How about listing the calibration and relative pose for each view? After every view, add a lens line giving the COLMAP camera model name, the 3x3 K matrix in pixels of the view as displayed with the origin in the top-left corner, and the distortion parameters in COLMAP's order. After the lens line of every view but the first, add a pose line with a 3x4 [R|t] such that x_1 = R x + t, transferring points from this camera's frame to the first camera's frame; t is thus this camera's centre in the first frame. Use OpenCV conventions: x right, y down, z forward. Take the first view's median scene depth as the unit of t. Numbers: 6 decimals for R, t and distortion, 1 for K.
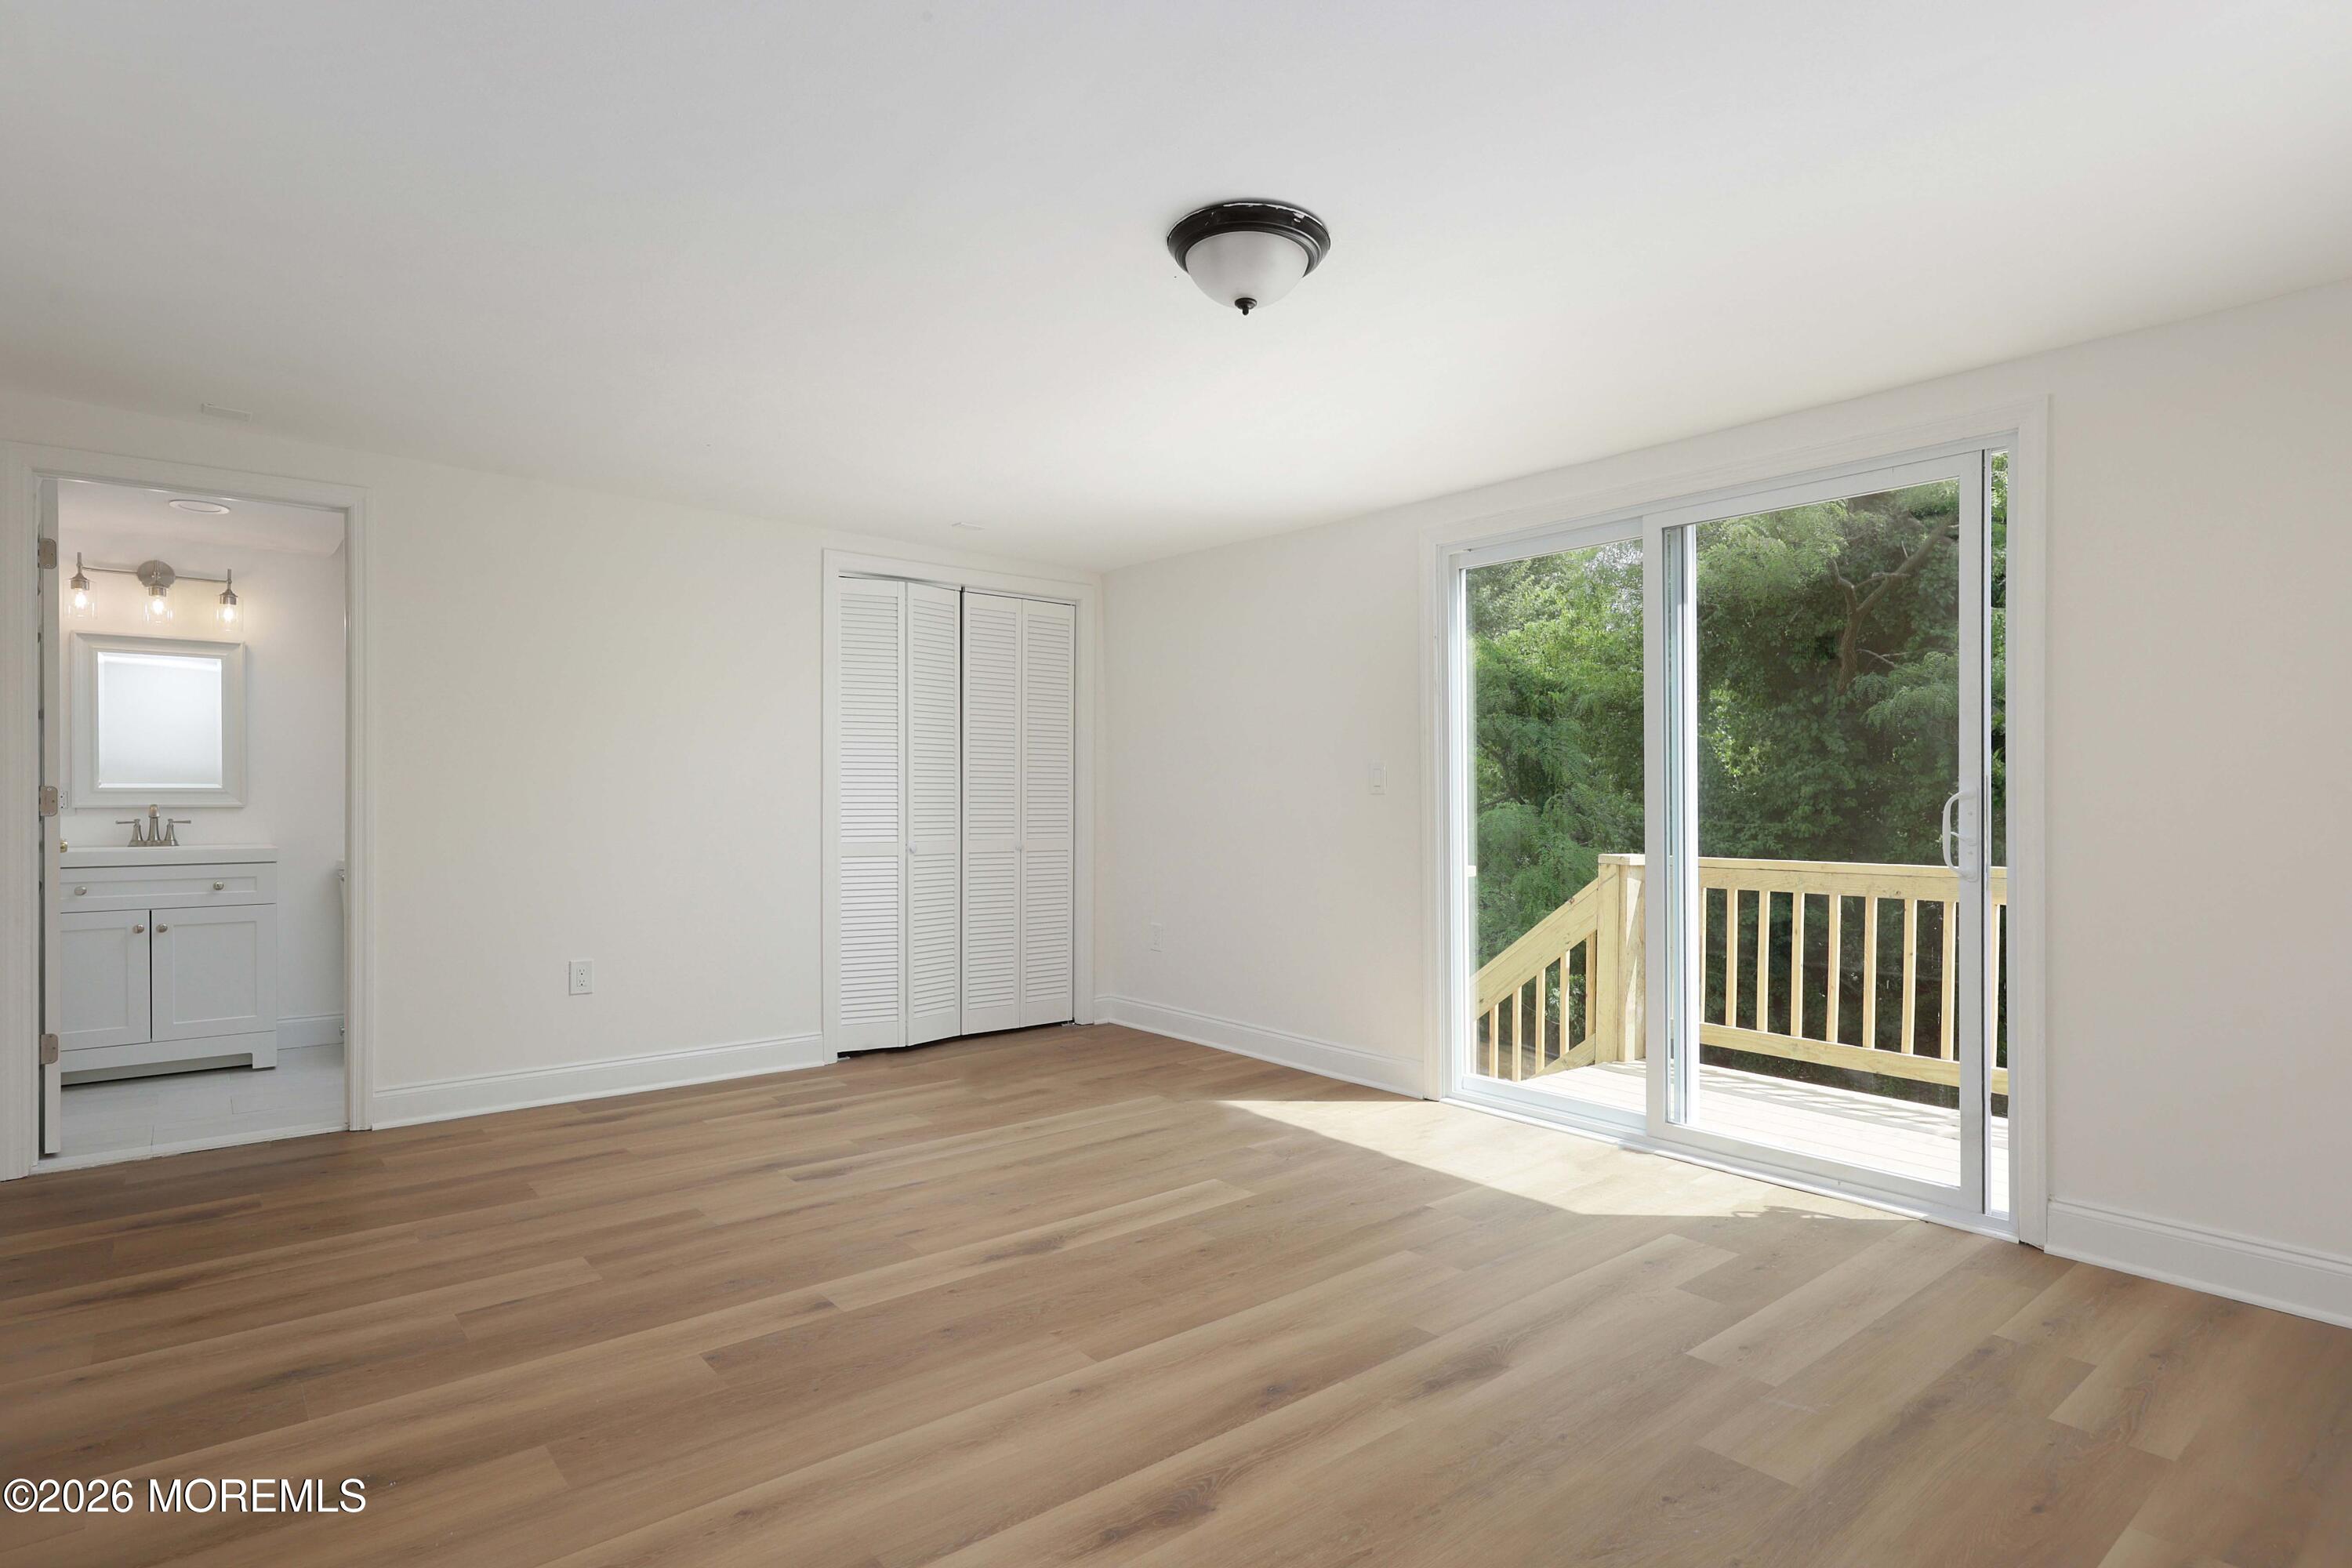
lens RADIAL K [[1223.0, 0, 1181.2], [0, 1223.0, 797.5], [0, 0, 1]] dist [-0.018499, -0.000444]
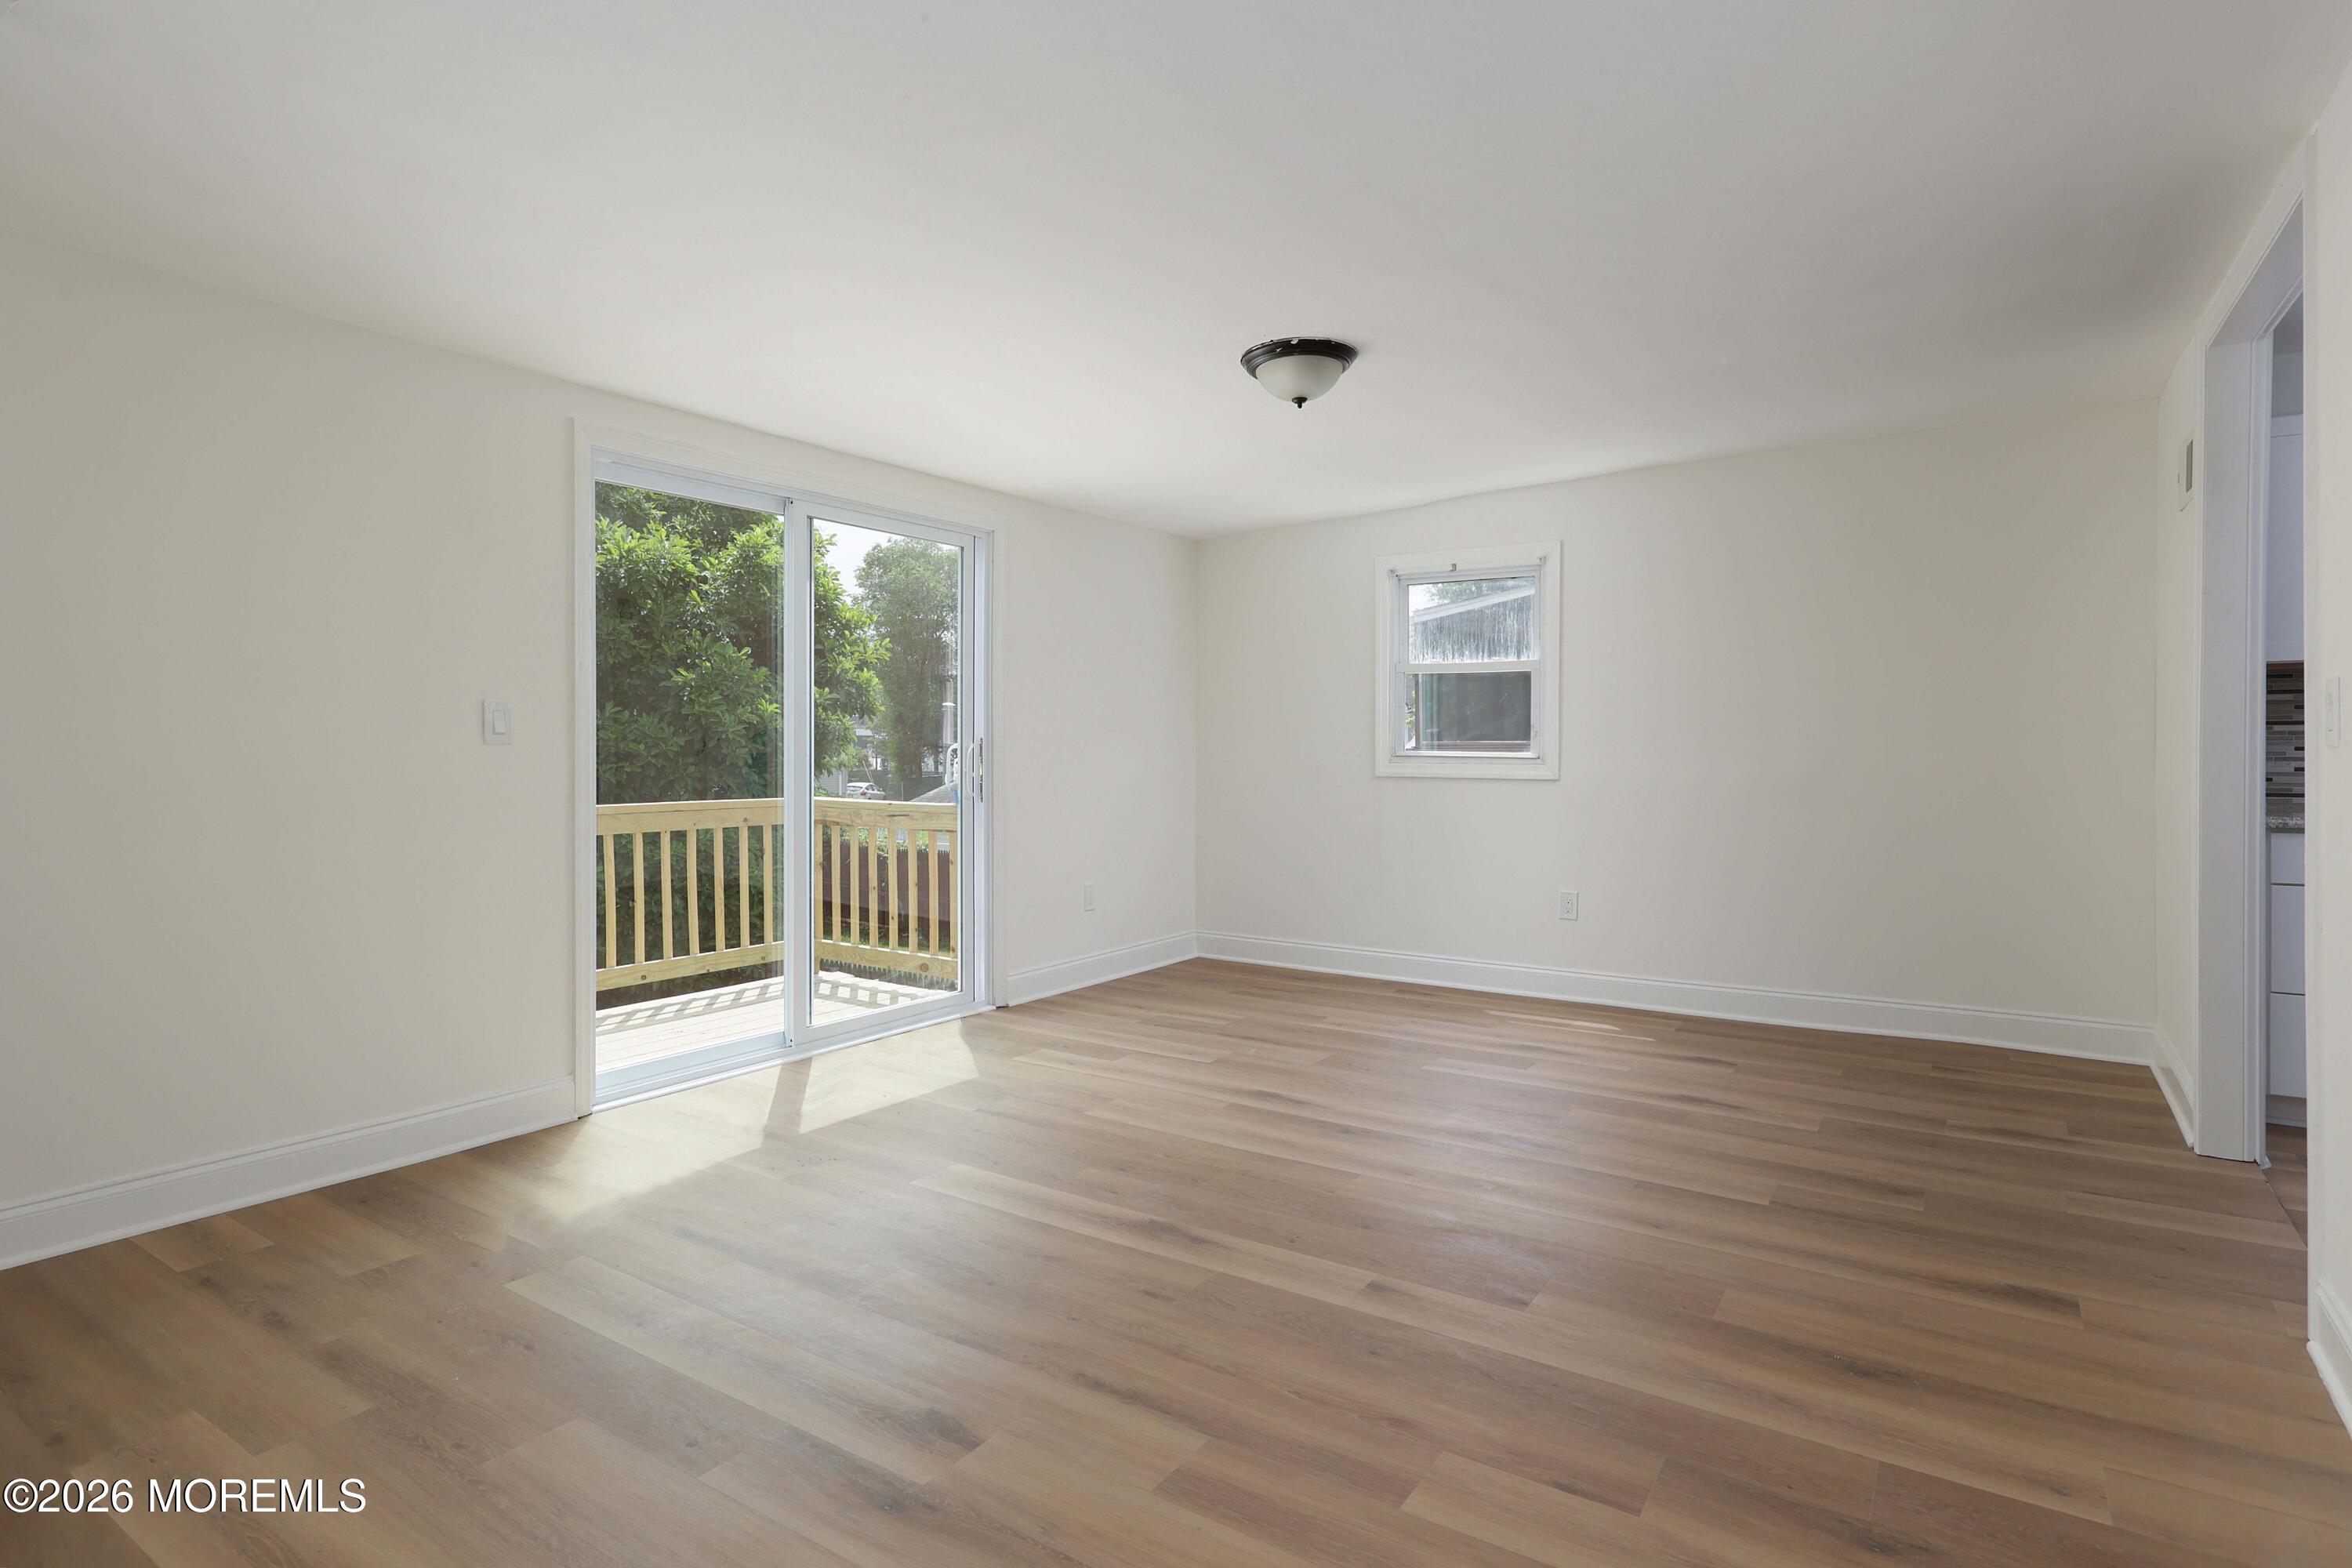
lens RADIAL K [[1223.0, 0, 1187.7], [0, 1223.0, 766.8], [0, 0, 1]] dist [-0.018499, -0.000444]
pose [[-0.289369, -0.021724, 0.956971, -1.136707], [0.002933, 0.999718, 0.023581, -0.008256], [-0.957213, 0.009630, -0.289223, 1.397056]]
